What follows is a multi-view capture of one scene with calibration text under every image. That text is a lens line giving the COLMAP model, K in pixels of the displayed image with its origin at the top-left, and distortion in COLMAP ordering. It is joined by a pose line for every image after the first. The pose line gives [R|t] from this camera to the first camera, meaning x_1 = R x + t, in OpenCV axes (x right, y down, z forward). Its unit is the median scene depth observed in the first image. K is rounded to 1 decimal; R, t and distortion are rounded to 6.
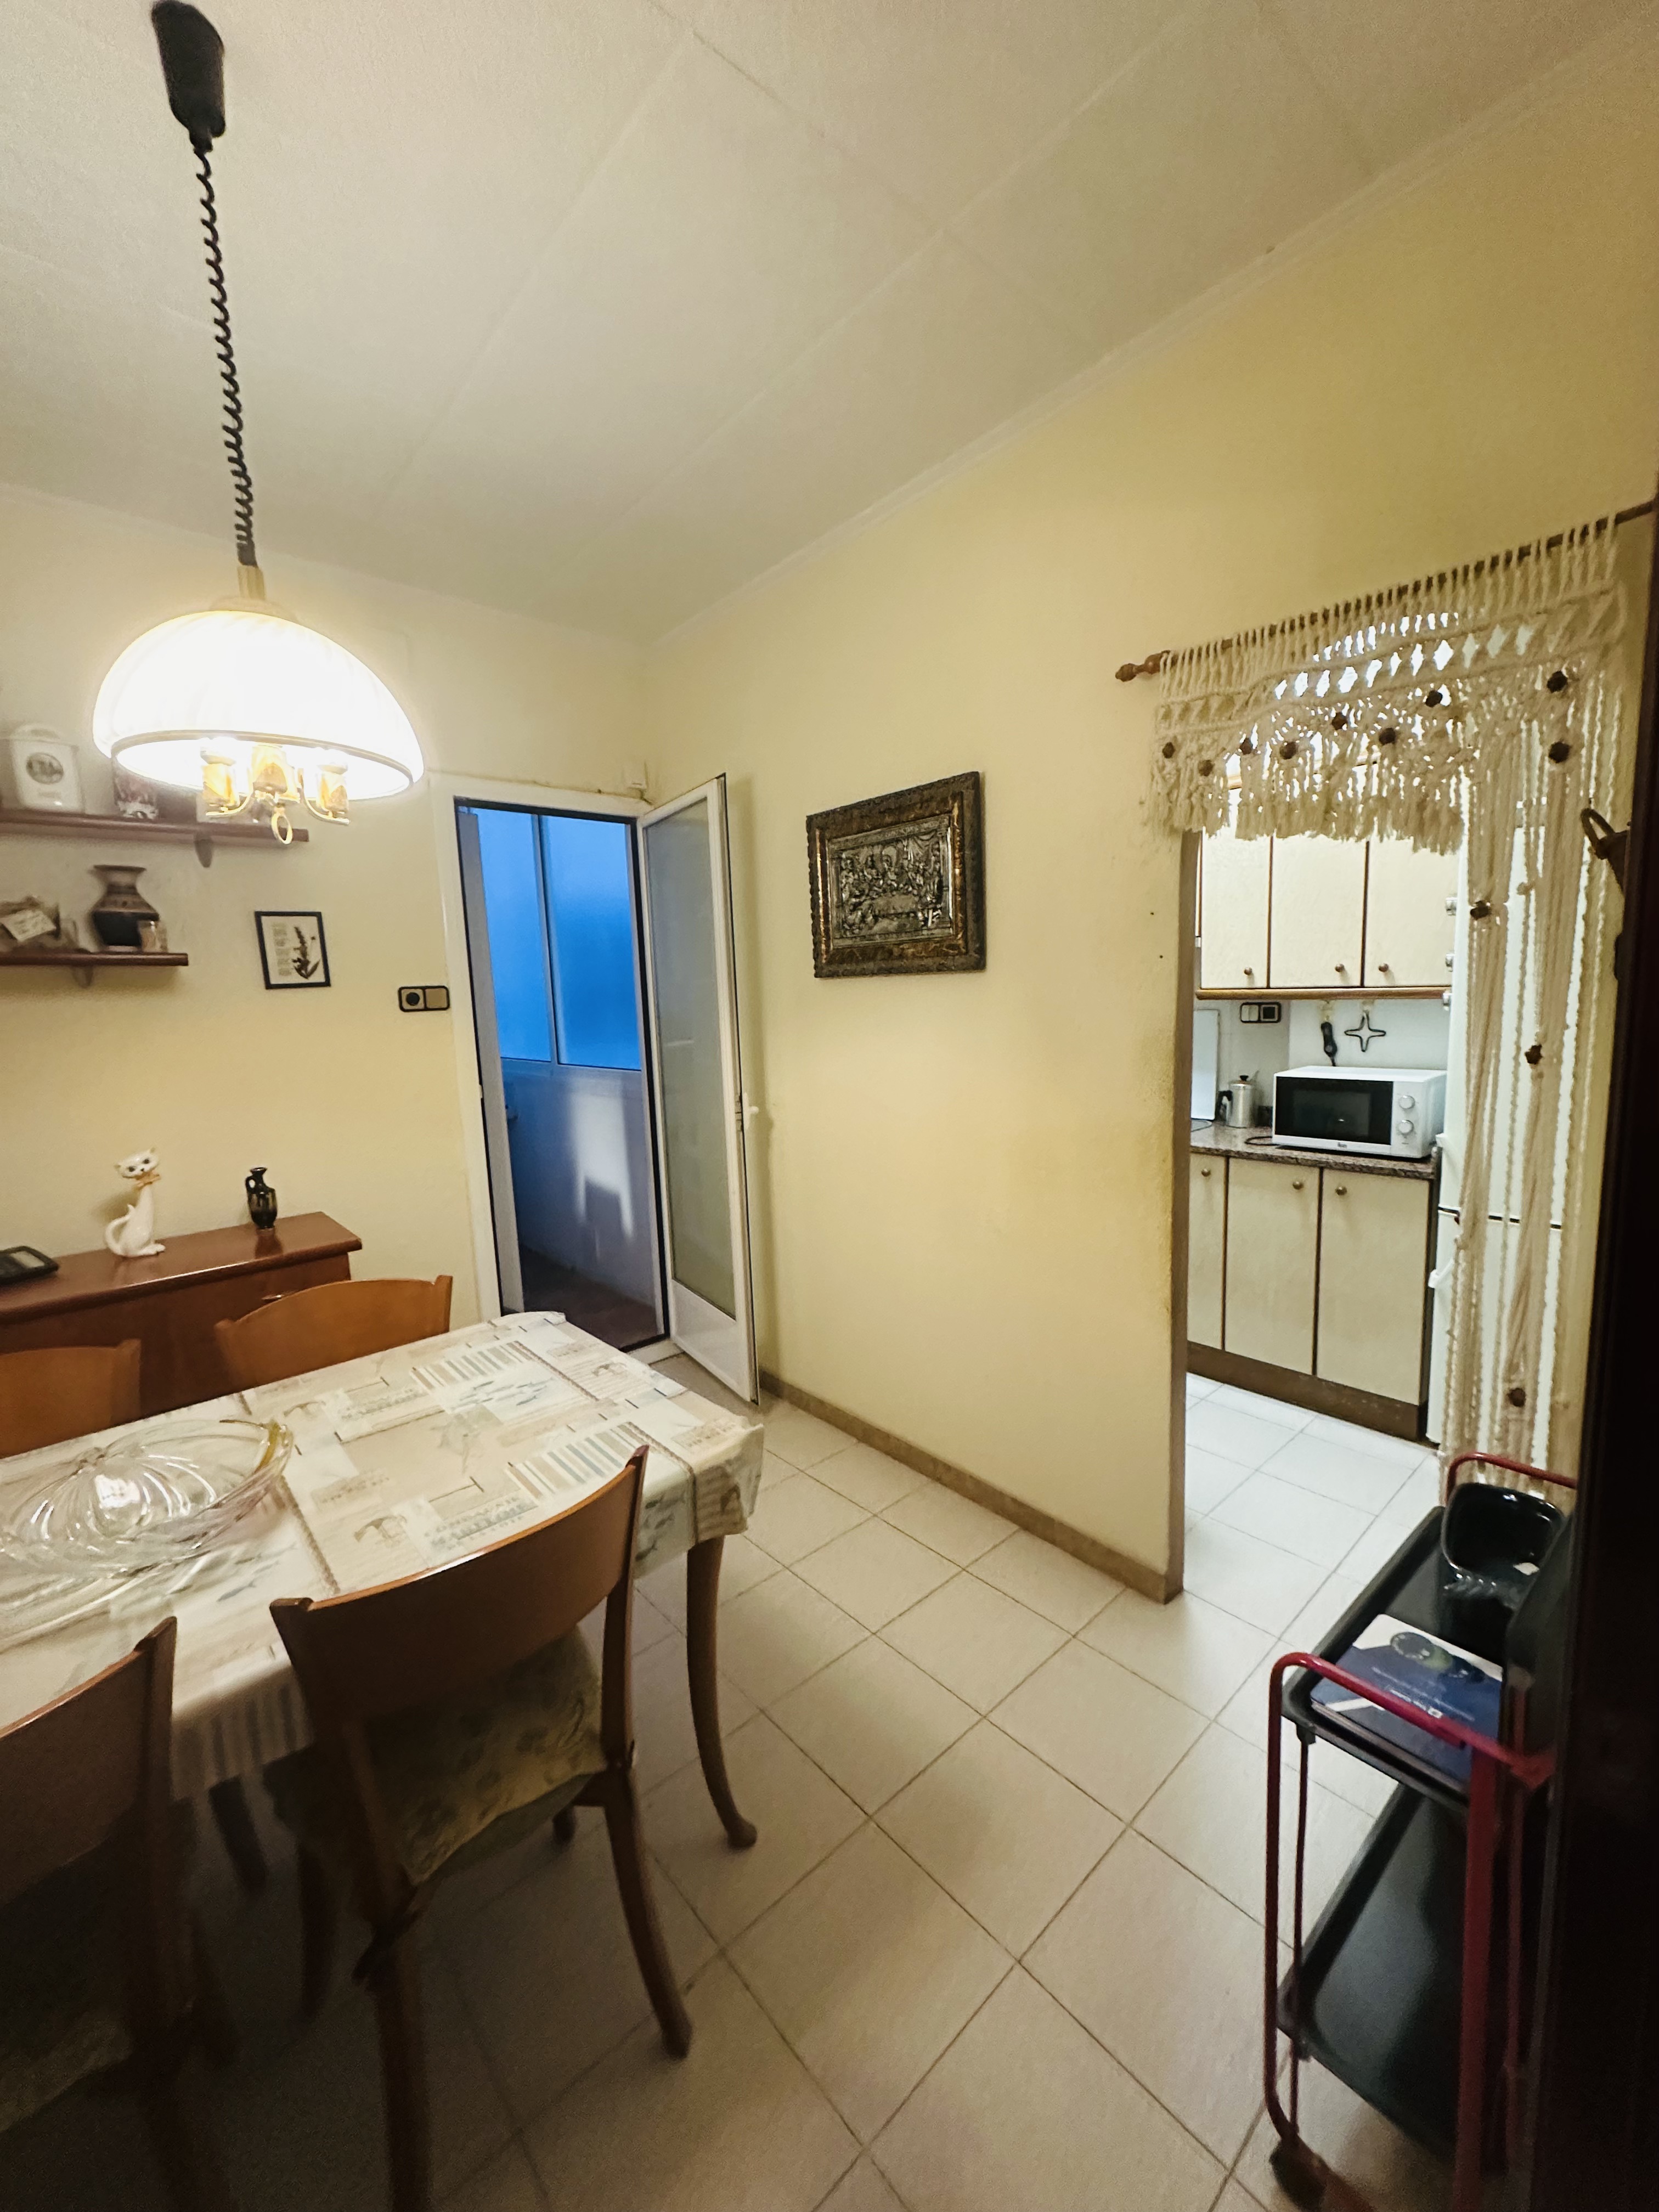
lens RADIAL K [[881.8, 0, 826.5], [0, 881.8, 1105.3], [0, 0, 1]] dist [0.003402, -0.000529]
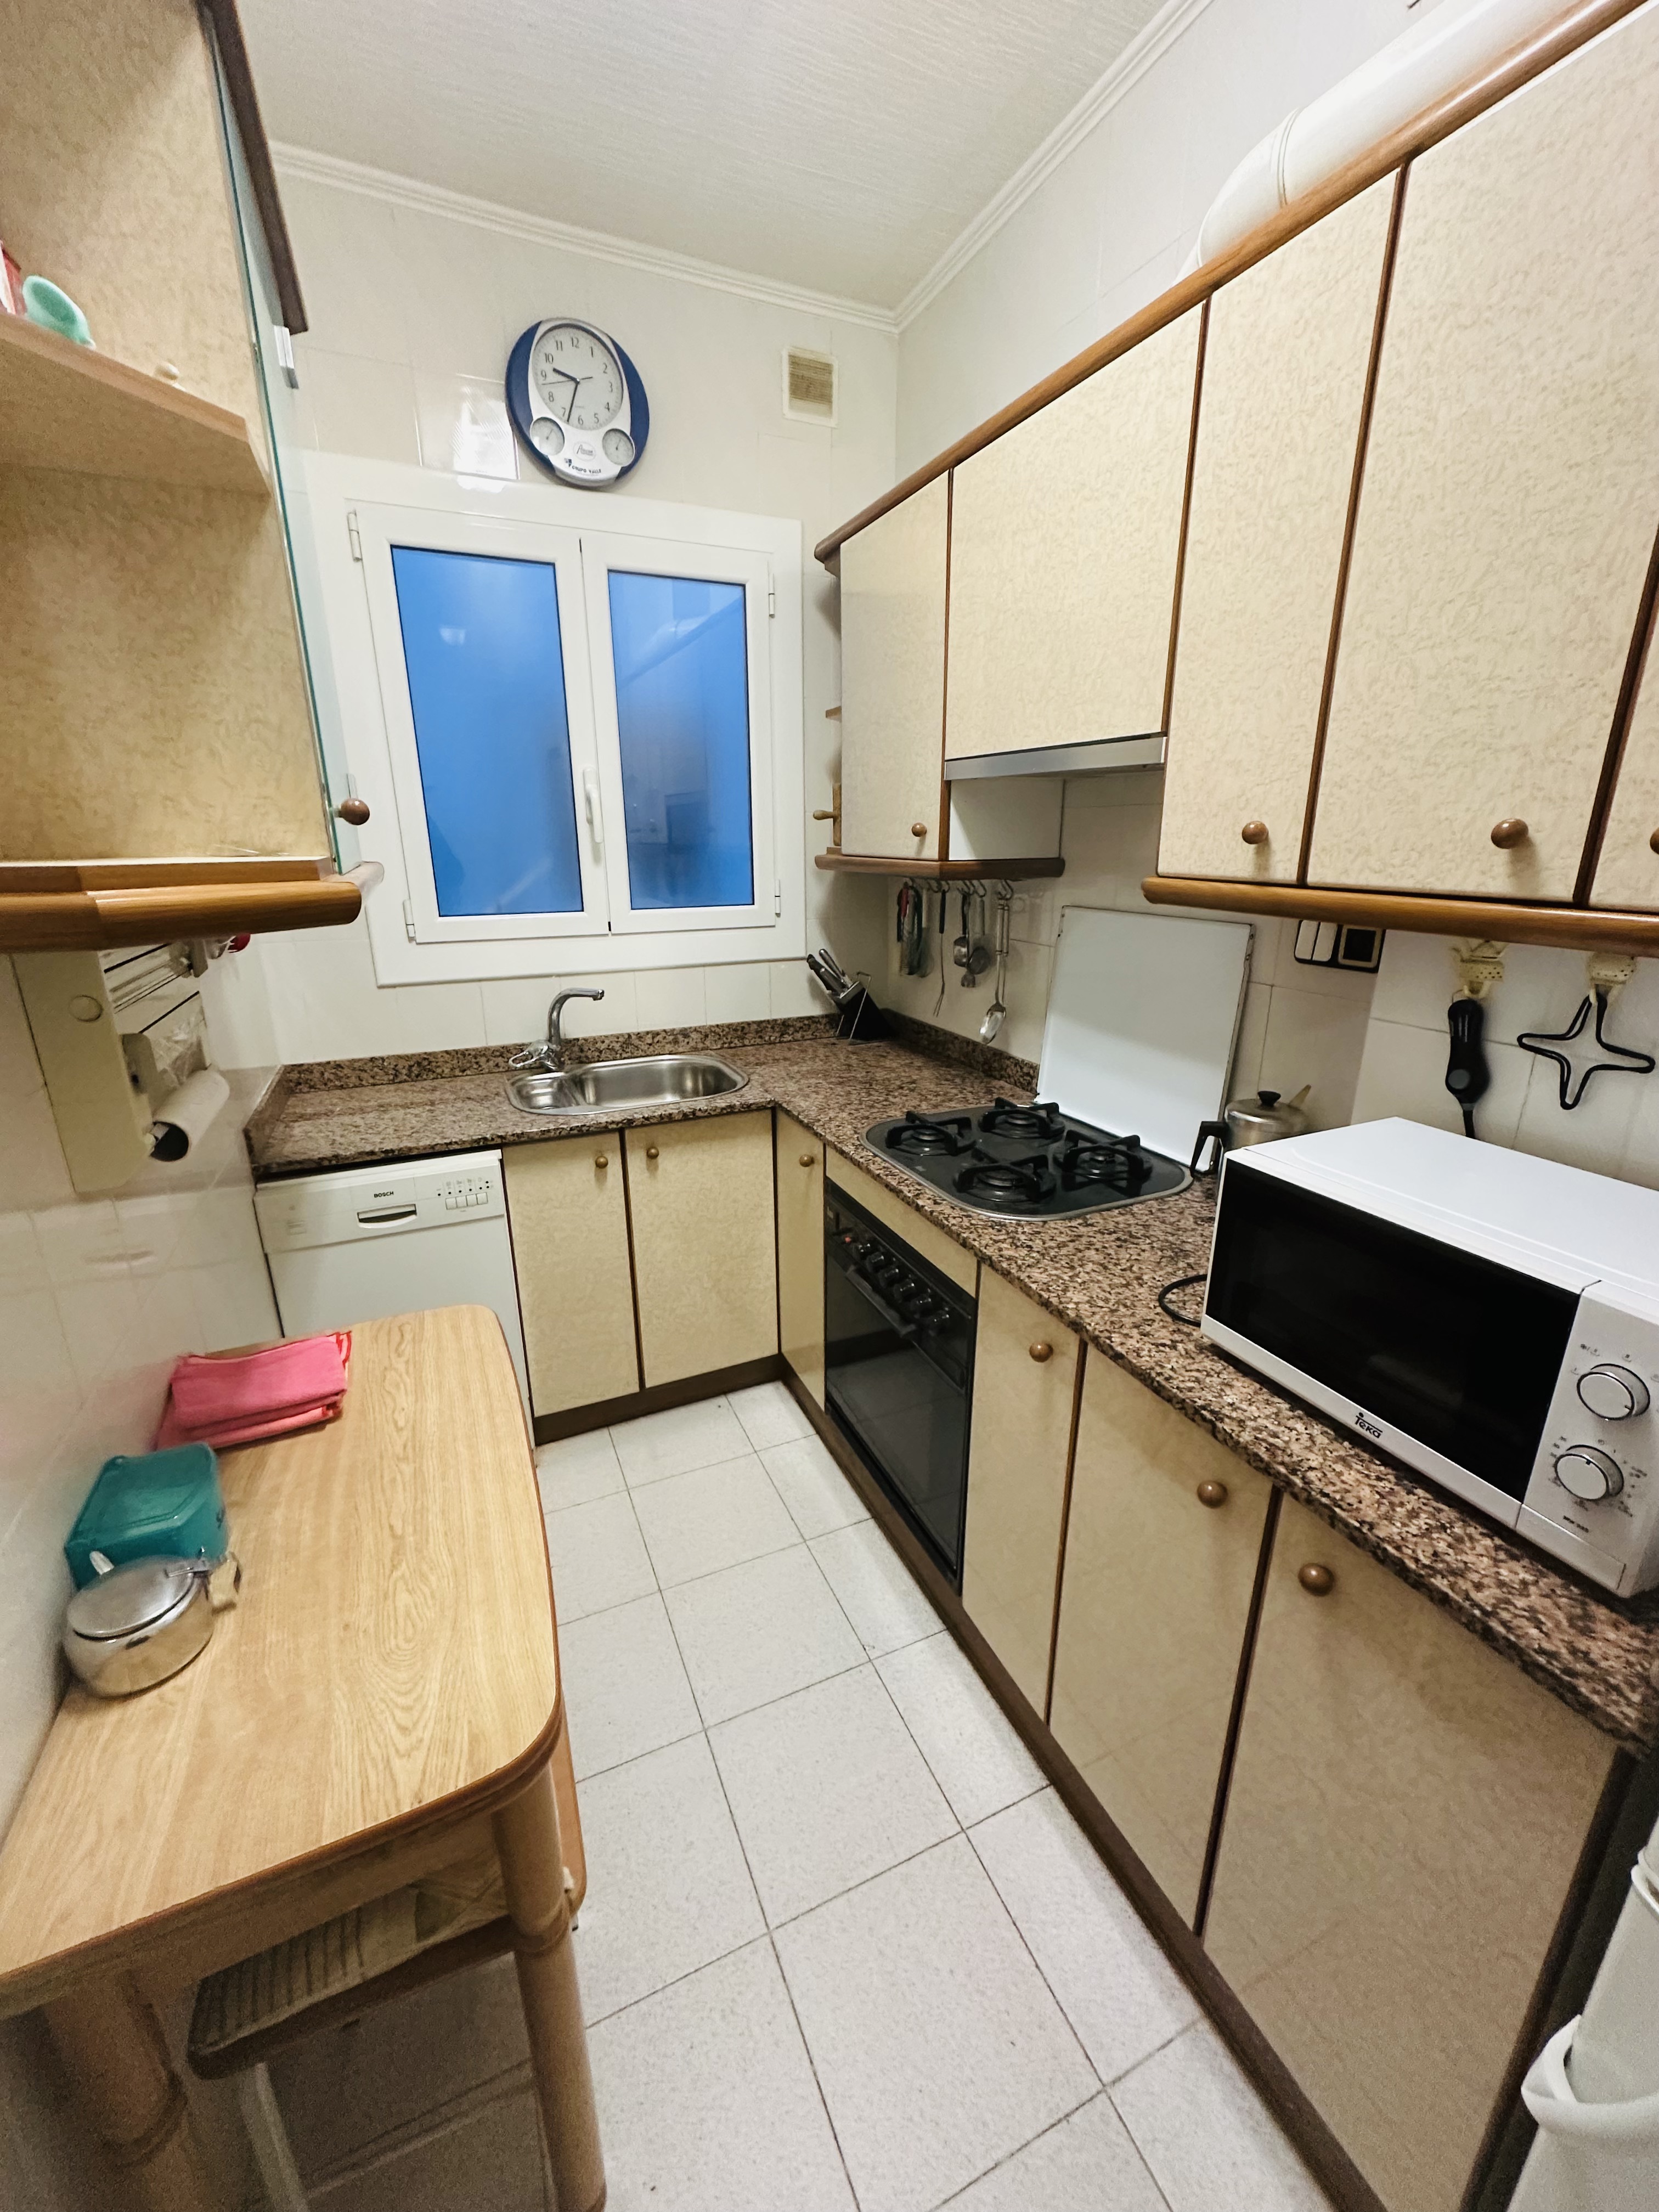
lens RADIAL K [[881.8, 0, 833.9], [0, 881.8, 1108.3], [0, 0, 1]] dist [0.003402, -0.000529]
pose [[0.958139, 0.120322, -0.259793, 0.433556], [-0.072386, 0.979729, 0.186790, -0.100561], [0.277002, -0.160165, 0.947427, 0.618286]]
